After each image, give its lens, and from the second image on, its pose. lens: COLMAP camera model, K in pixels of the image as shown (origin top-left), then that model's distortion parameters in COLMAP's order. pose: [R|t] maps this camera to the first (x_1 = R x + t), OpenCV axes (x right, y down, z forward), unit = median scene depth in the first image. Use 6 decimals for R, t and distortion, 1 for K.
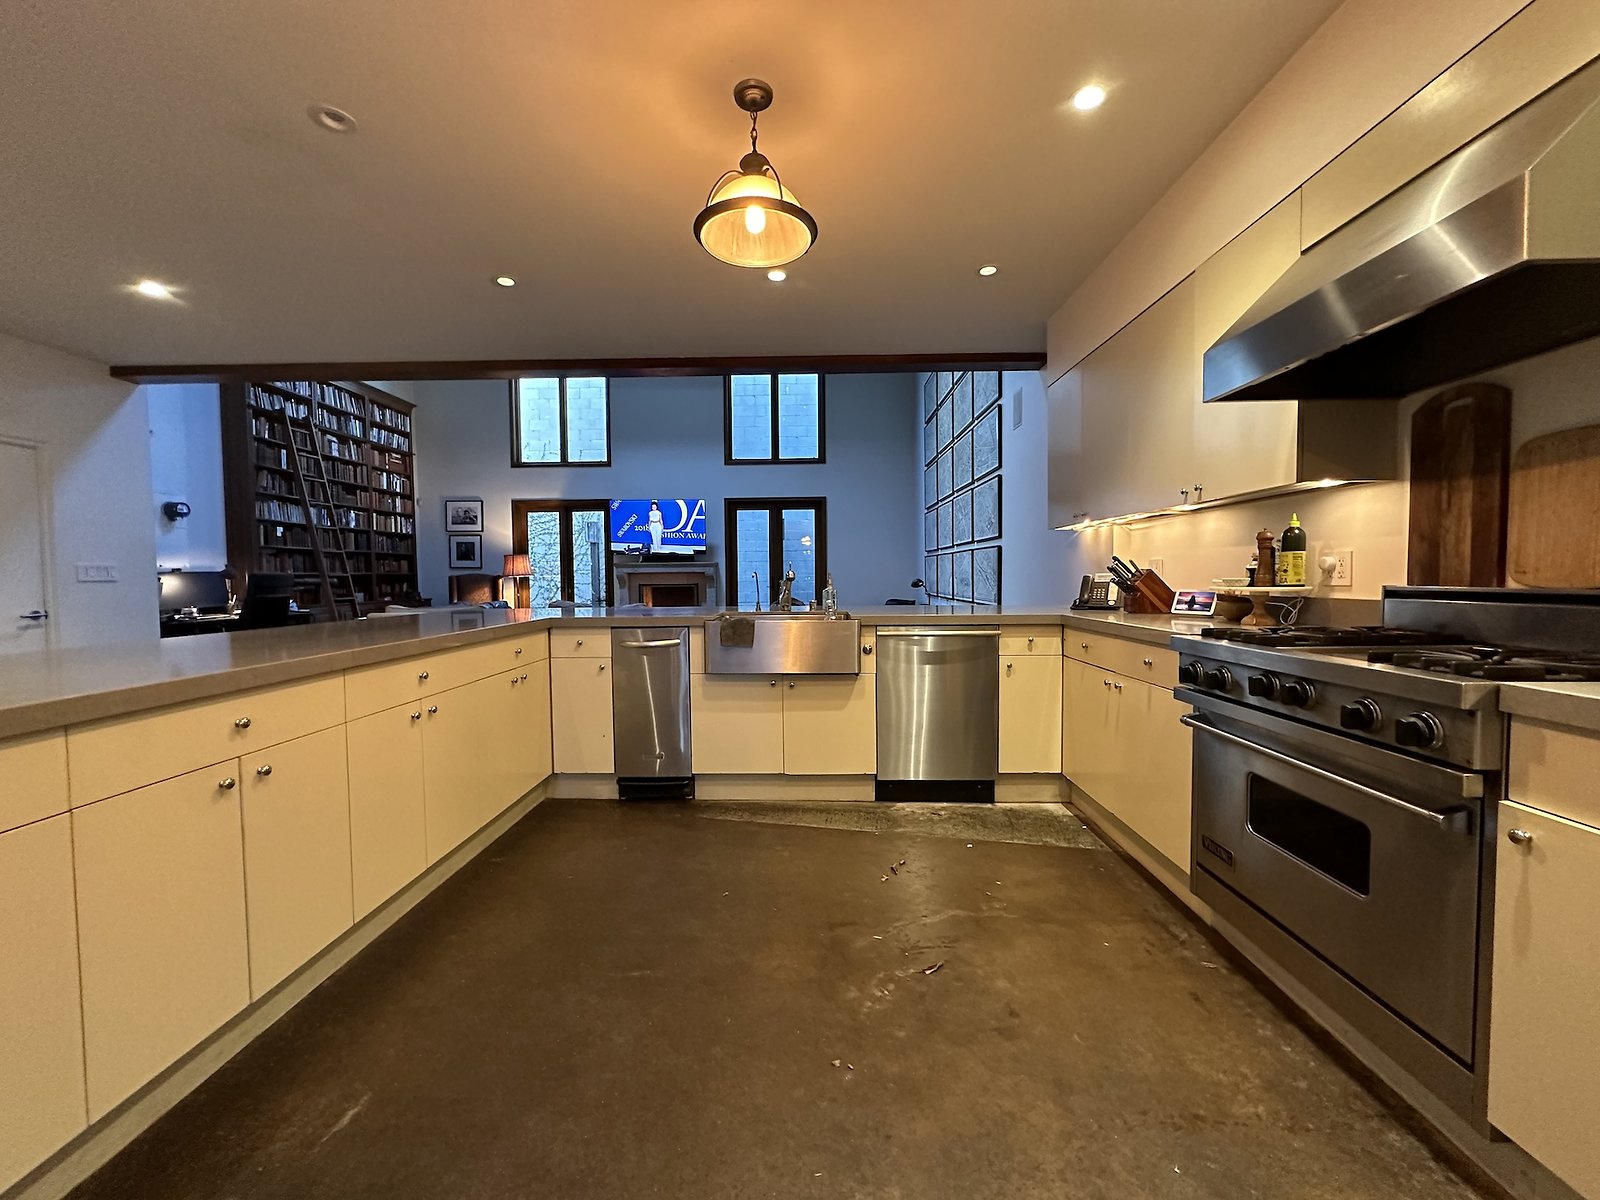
lens RADIAL K [[637.4, 0, 796.1], [0, 637.4, 601.0], [0, 0, 1]] dist [-0.002754, 0.000095]
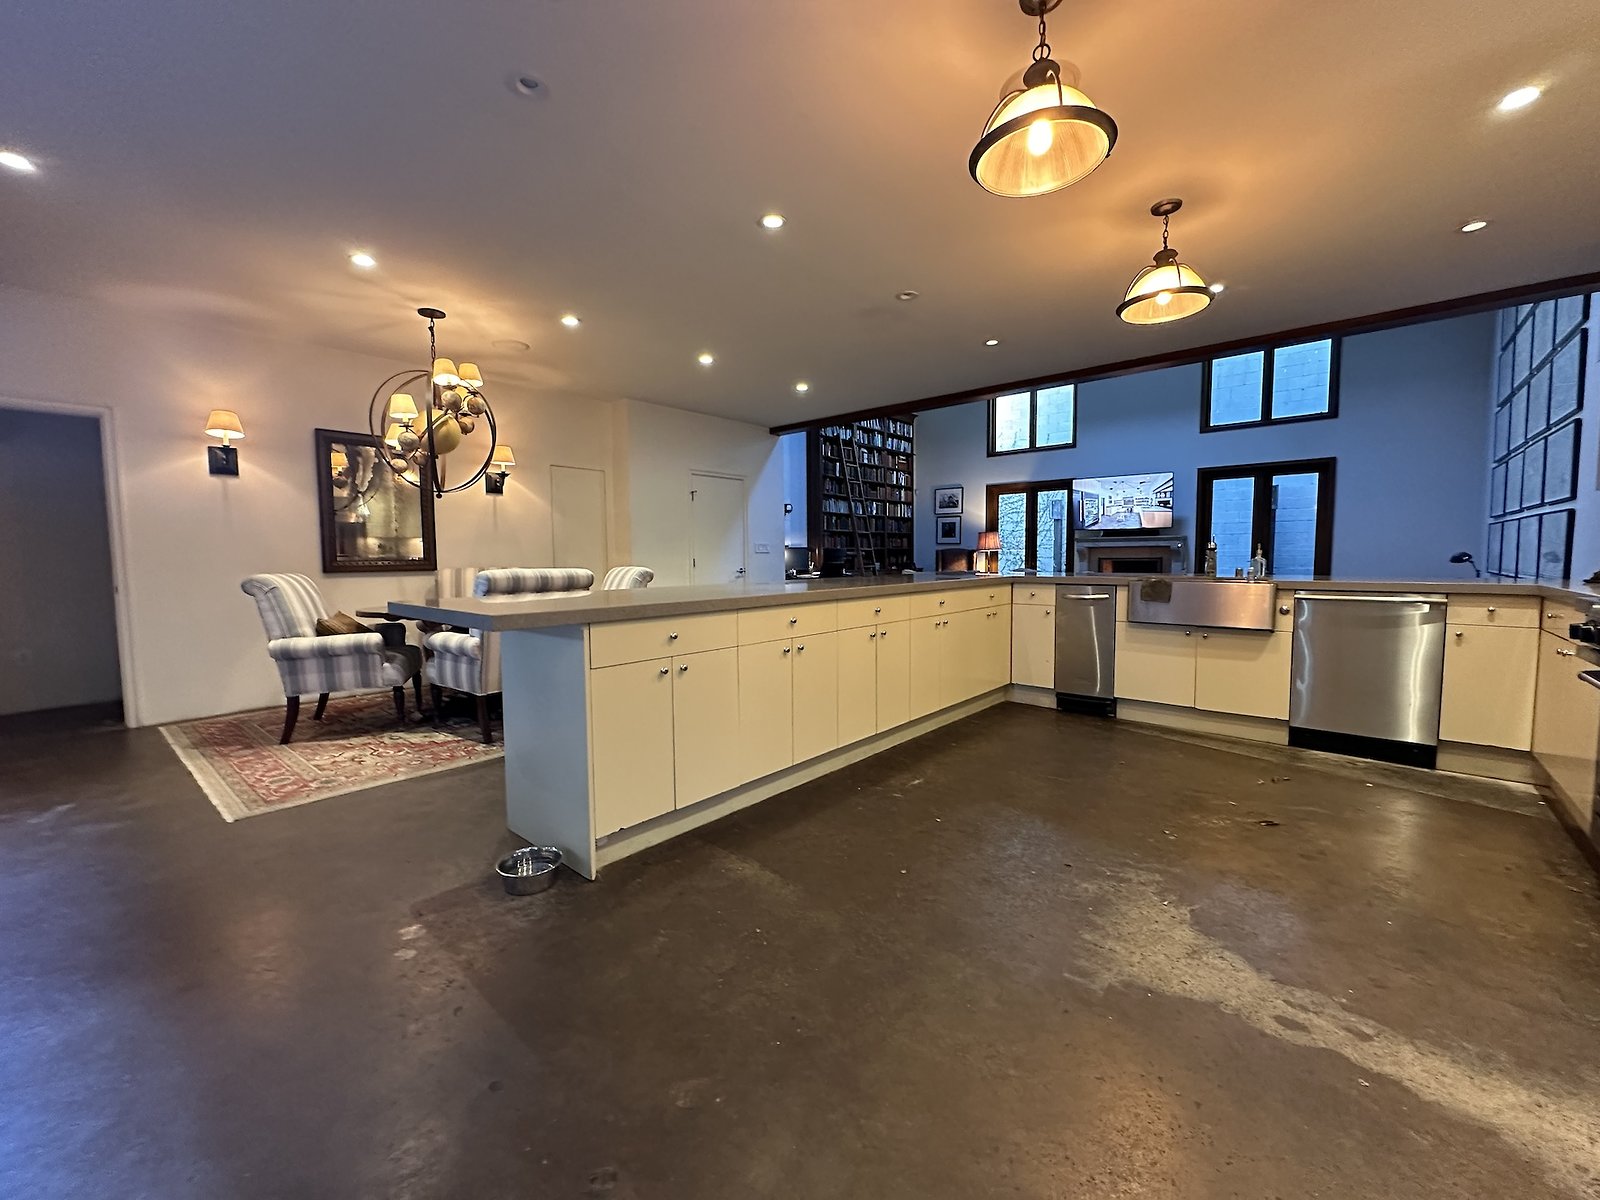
lens RADIAL K [[637.4, 0, 800.6], [0, 637.4, 598.9], [0, 0, 1]] dist [-0.002754, 0.000095]
pose [[0.768011, 0.046334, -0.638759, 0.076062], [-0.024134, 0.998765, 0.043430, 0.011688], [0.639982, -0.017939, 0.768180, -0.188642]]
